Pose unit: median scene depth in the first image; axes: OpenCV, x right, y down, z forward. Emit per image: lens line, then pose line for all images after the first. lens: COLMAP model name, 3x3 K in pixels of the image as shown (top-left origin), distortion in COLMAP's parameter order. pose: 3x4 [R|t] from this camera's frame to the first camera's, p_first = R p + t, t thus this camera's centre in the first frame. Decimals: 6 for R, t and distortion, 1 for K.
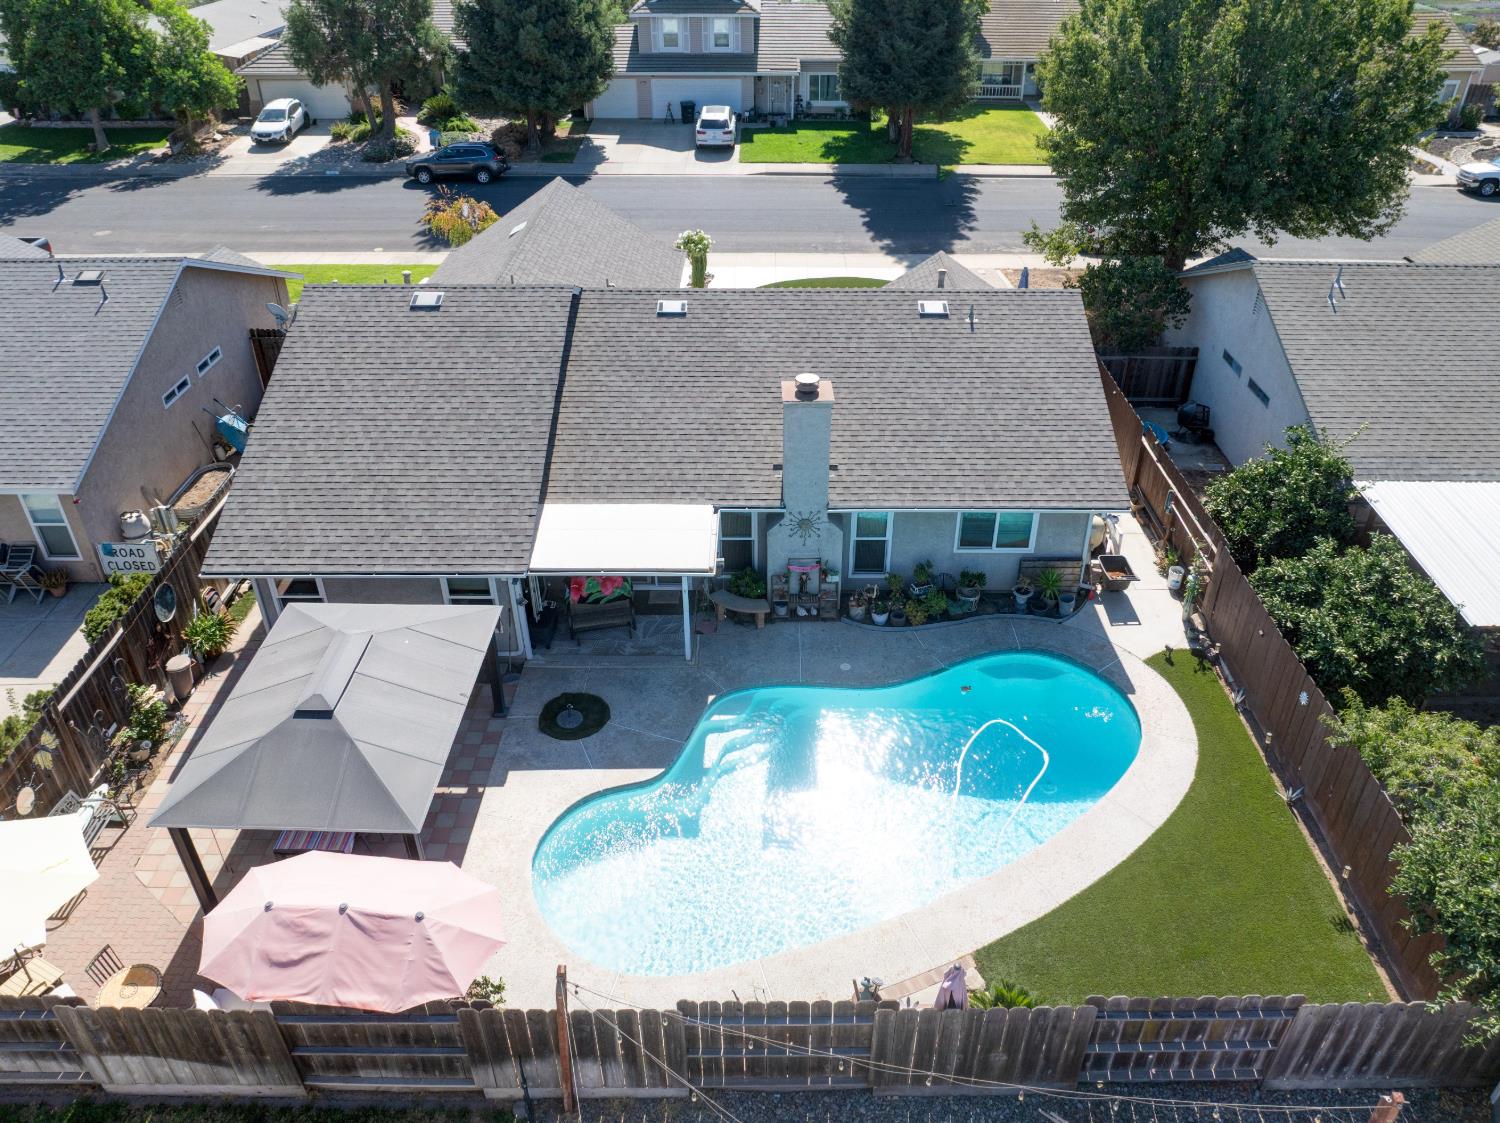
lens RADIAL K [[1048.5, 0, 756.1], [0, 1048.5, 539.7], [0, 0, 1]] dist [-0.037840, 0.009102]
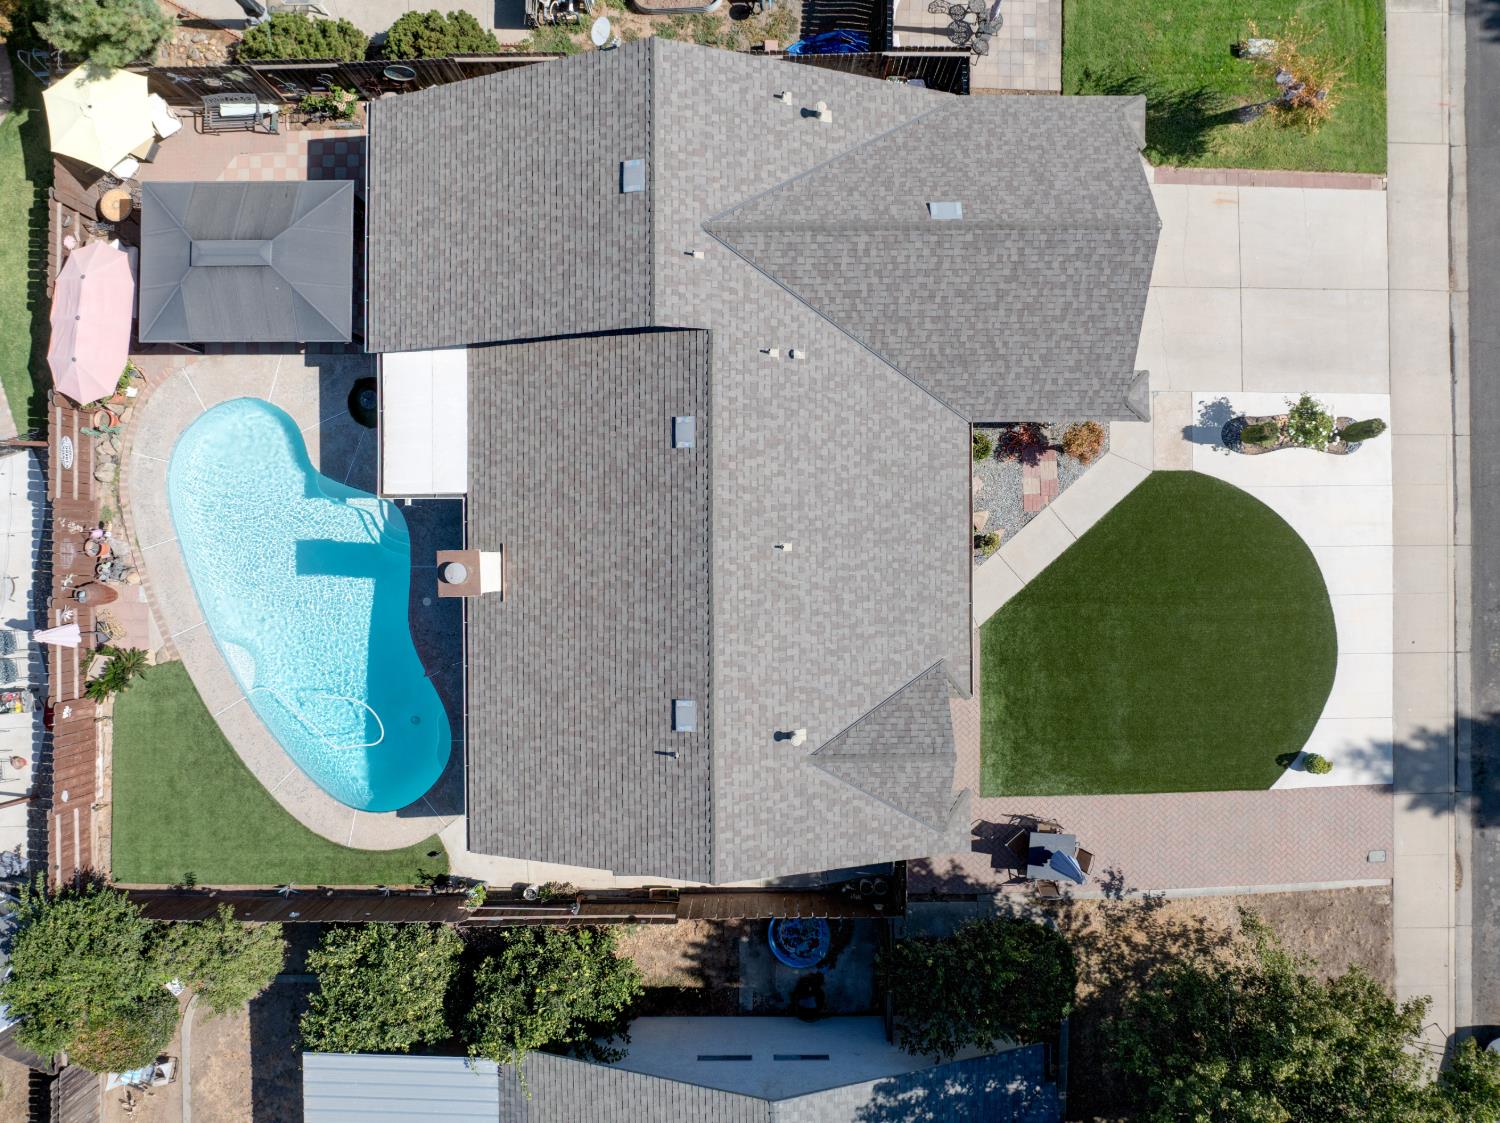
lens RADIAL K [[1048.5, 0, 756.1], [0, 1048.5, 539.7], [0, 0, 1]] dist [-0.037840, 0.009102]
pose [[0.014600, 0.999834, -0.010855, 0.028701], [-0.550852, 0.017103, 0.834428, -1.189157], [0.834476, -0.006204, 0.551010, 0.628316]]
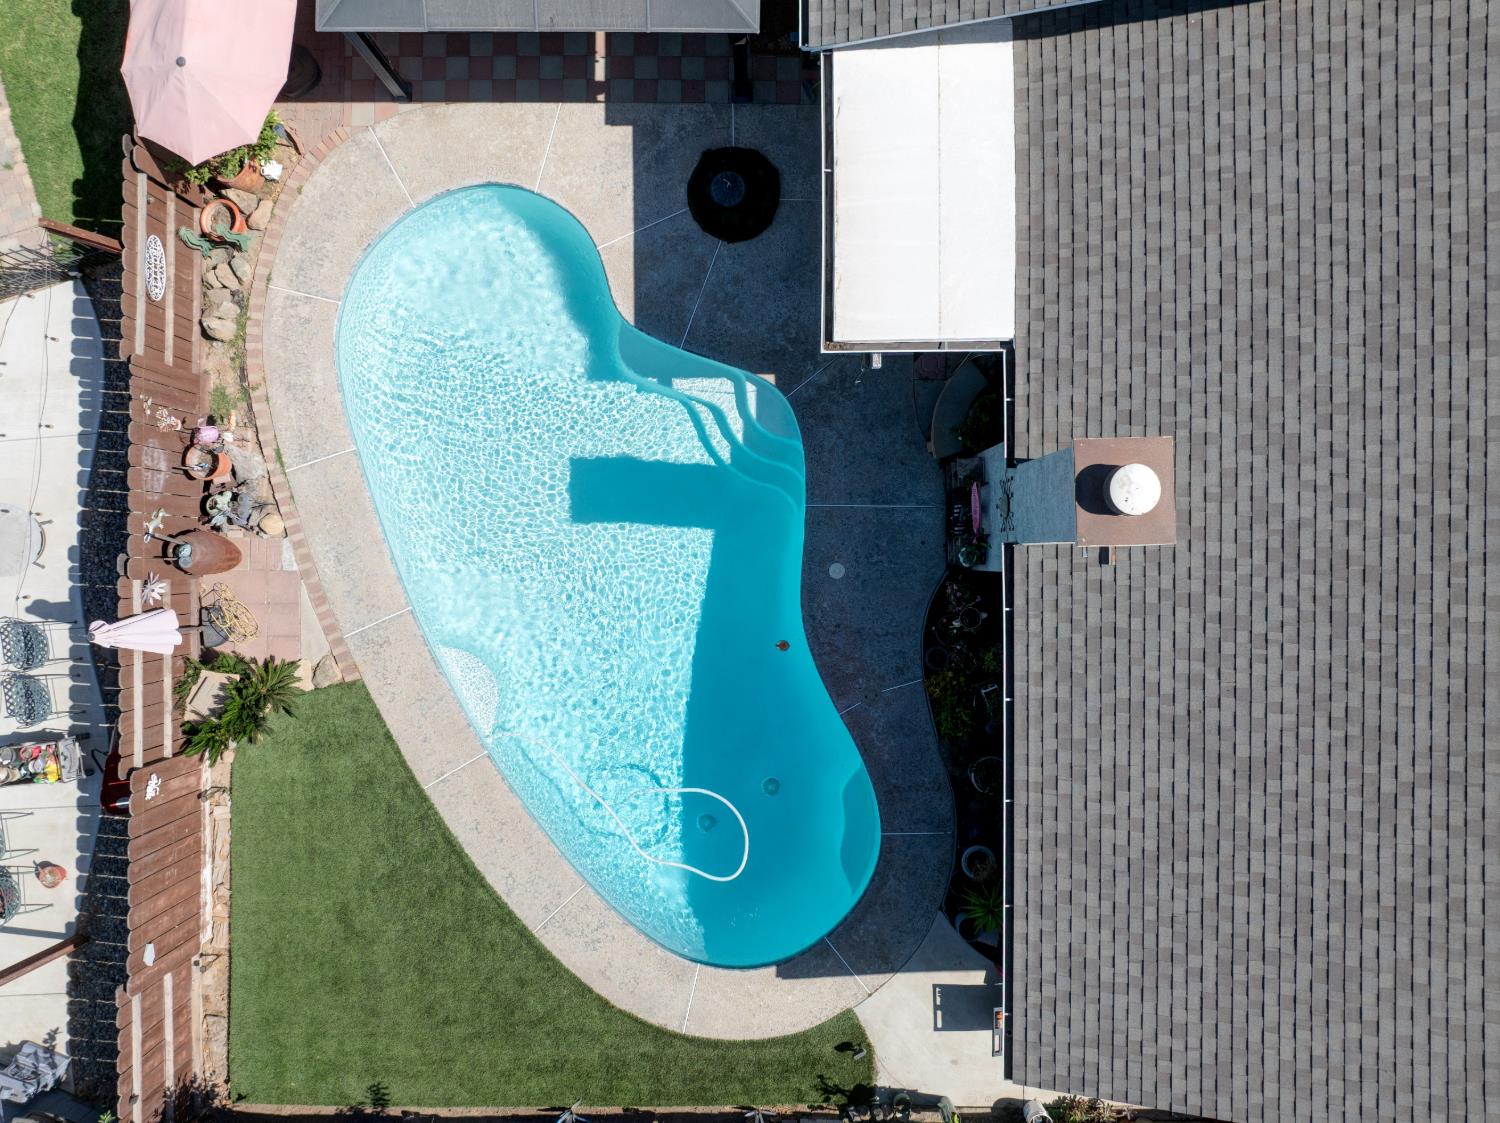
lens RADIAL K [[1048.5, 0, 756.1], [0, 1048.5, 539.7], [0, 0, 1]] dist [-0.037840, 0.009102]
pose [[0.009235, 0.999915, -0.009224, 0.070939], [-0.556772, 0.012804, 0.830567, -0.420465], [0.830614, -0.002535, 0.556842, 0.574973]]
